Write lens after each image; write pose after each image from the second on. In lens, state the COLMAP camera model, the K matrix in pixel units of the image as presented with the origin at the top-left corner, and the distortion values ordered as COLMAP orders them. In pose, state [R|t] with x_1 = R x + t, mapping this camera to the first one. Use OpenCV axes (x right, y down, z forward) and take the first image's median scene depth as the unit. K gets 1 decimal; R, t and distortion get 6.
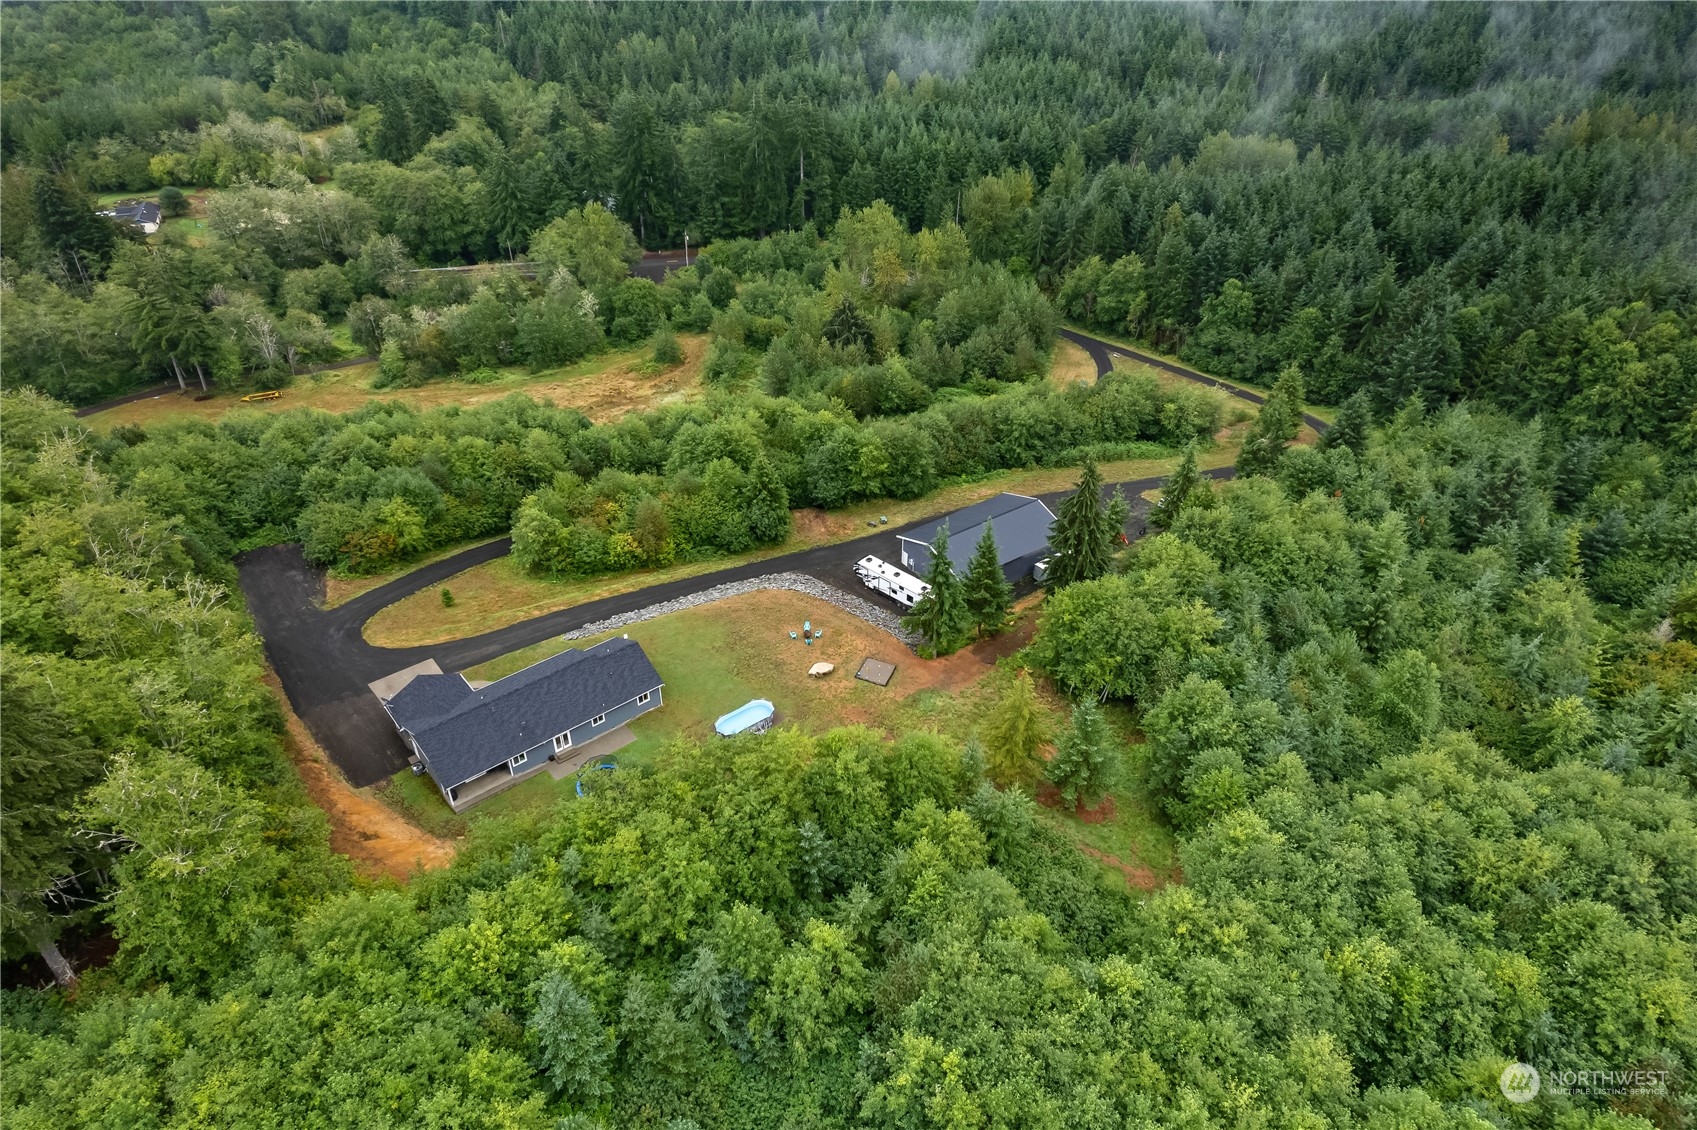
lens RADIAL K [[1039.8, 0, 845.4], [0, 1039.8, 583.8], [0, 0, 1]] dist [0.106986, -0.088175]
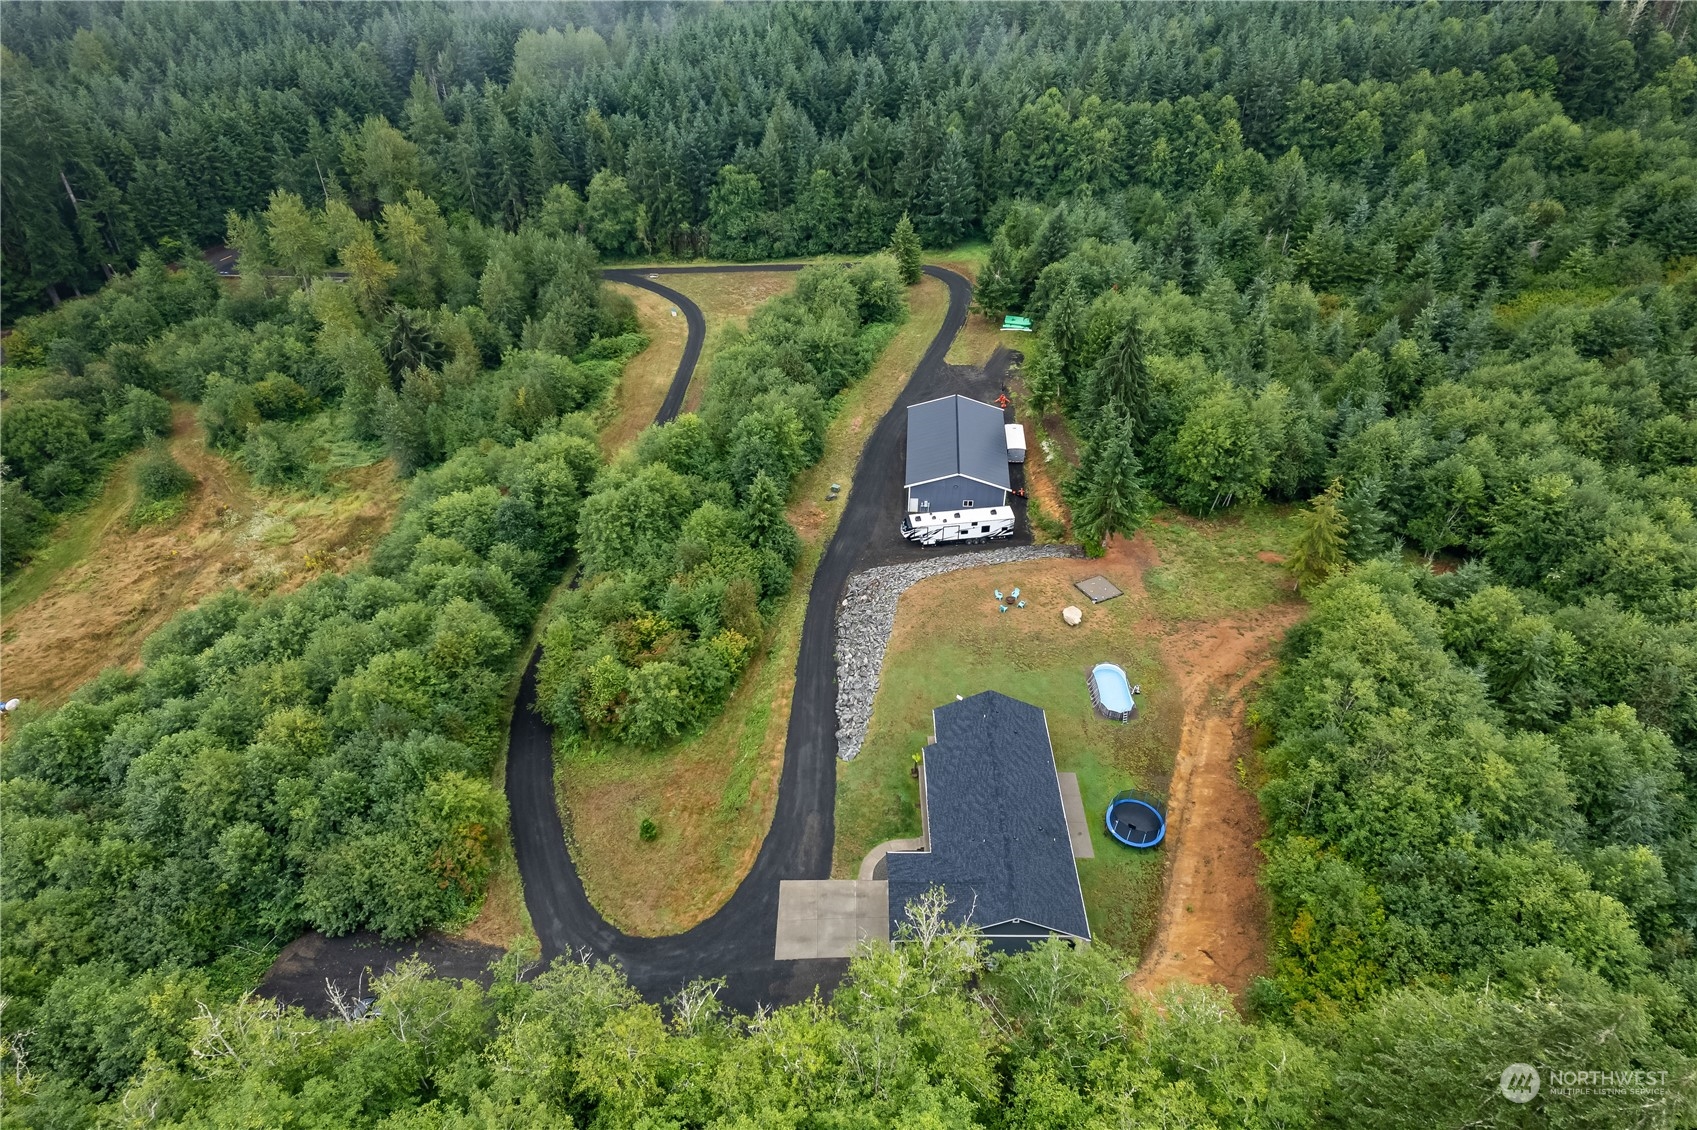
lens RADIAL K [[1039.8, 0, 845.4], [0, 1039.8, 583.8], [0, 0, 1]] dist [0.106986, -0.088175]
pose [[0.634708, -0.503204, 0.586456, -0.597374], [0.458016, 0.856220, 0.238974, -0.226858], [-0.622388, 0.116928, 0.773926, 0.327948]]
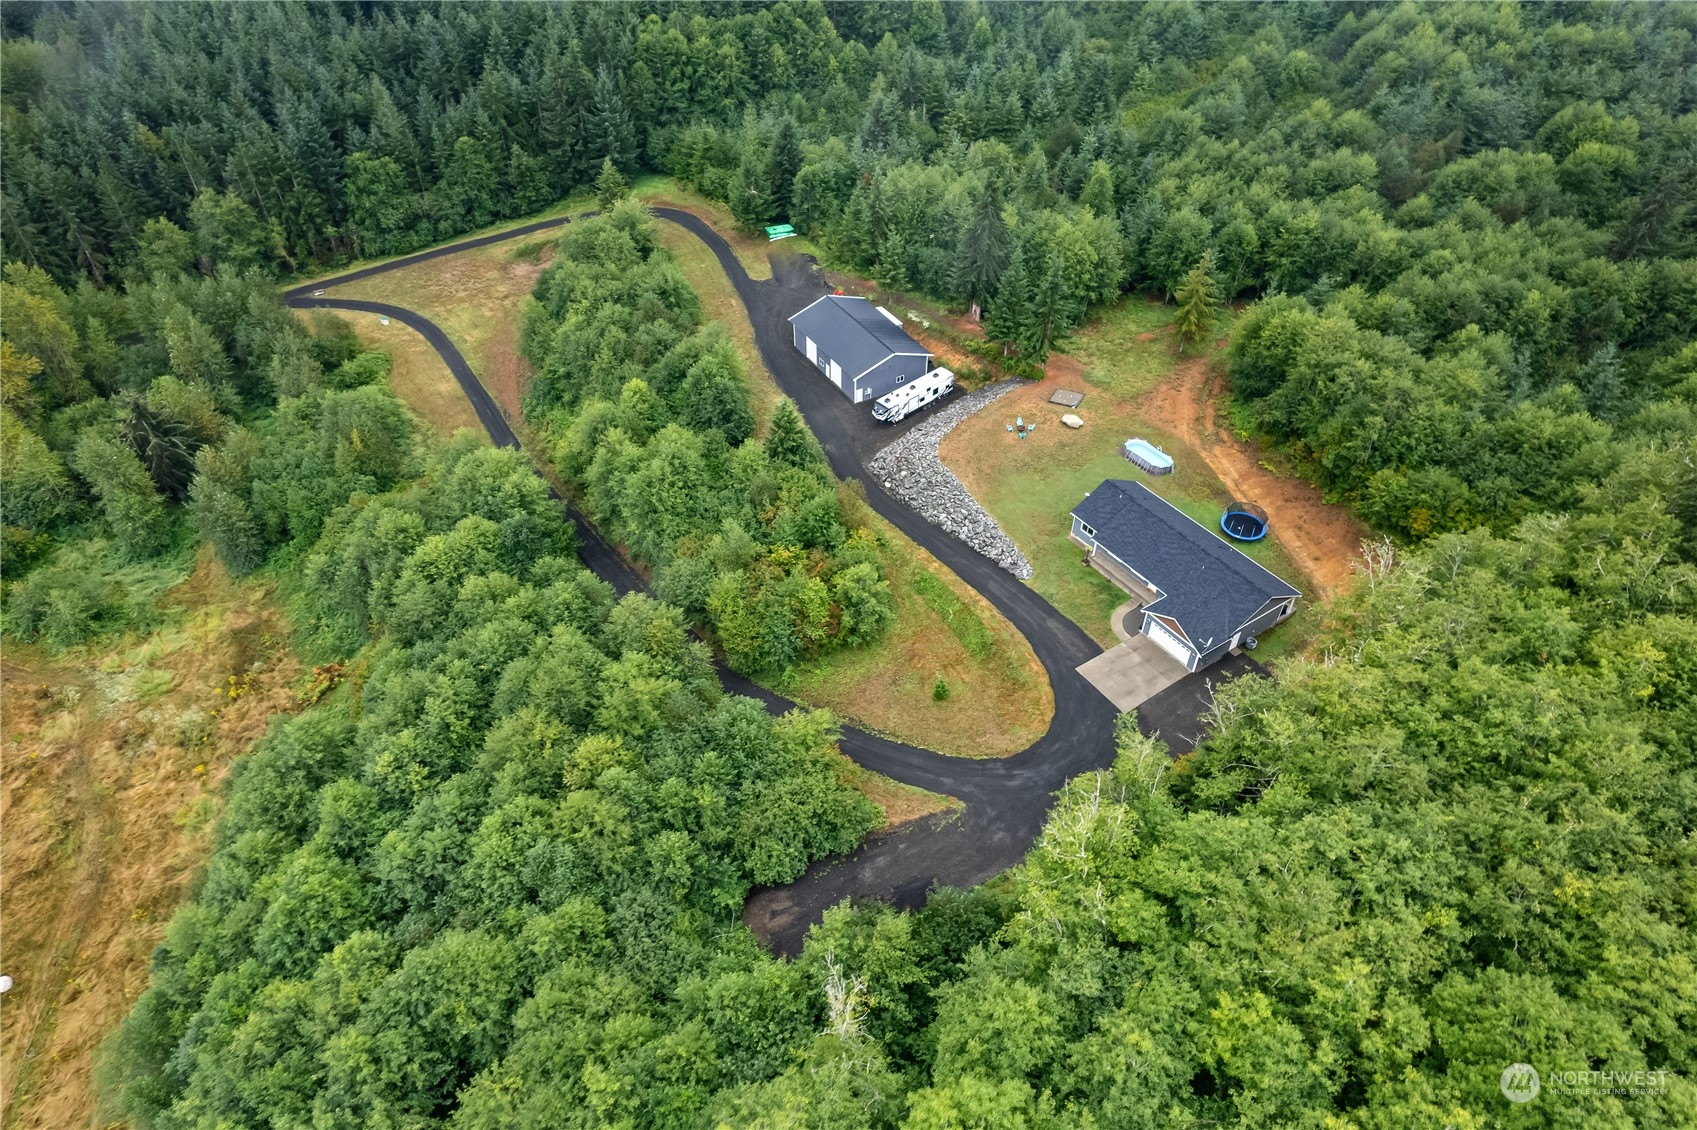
lens RADIAL K [[1039.8, 0, 845.4], [0, 1039.8, 583.8], [0, 0, 1]] dist [0.106986, -0.088175]
pose [[0.092812, -0.685570, 0.722067, -0.873610], [0.584394, 0.624656, 0.517966, -0.480491], [-0.806145, 0.373898, 0.458618, 0.623211]]
